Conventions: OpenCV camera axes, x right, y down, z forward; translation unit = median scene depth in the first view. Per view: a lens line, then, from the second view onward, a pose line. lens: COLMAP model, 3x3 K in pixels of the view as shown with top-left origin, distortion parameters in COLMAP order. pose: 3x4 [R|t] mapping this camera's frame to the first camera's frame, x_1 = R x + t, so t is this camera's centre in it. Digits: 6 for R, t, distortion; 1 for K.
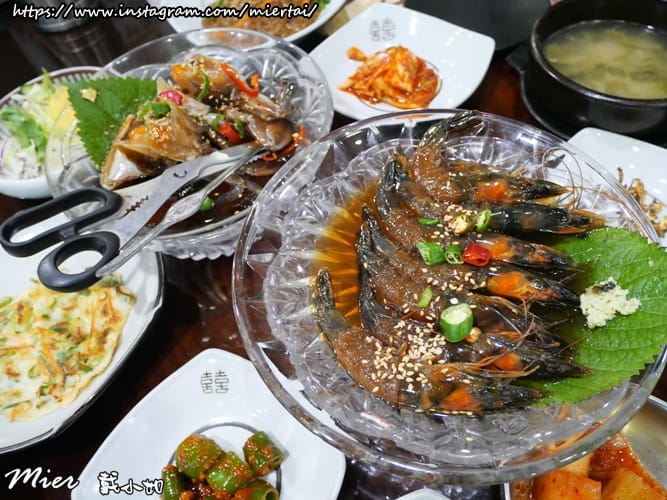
lens RADIAL K [[513.8, 0, 328.8], [0, 513.8, 252.2], [0, 0, 1]] dist [-0.045458, 0.013822]
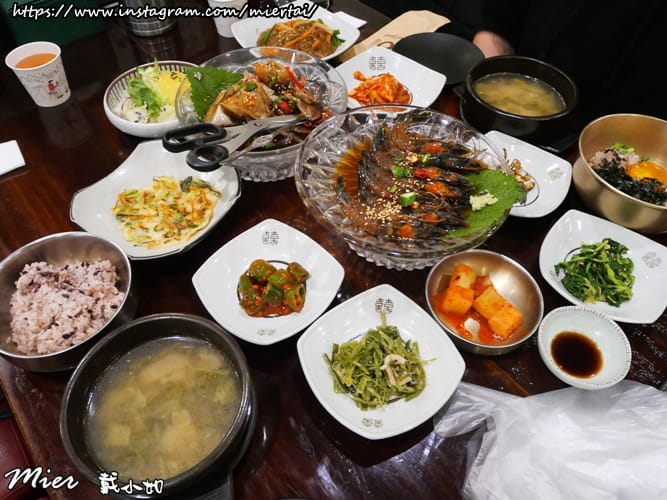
lens RADIAL K [[513.8, 0, 335.6], [0, 513.8, 247.9], [0, 0, 1]] dist [-0.045458, 0.013822]
pose [[0.991908, 0.099855, 0.078408, -0.128094], [-0.093000, 0.991885, -0.086685, 0.395166], [-0.086427, 0.078691, 0.993146, -0.720940]]
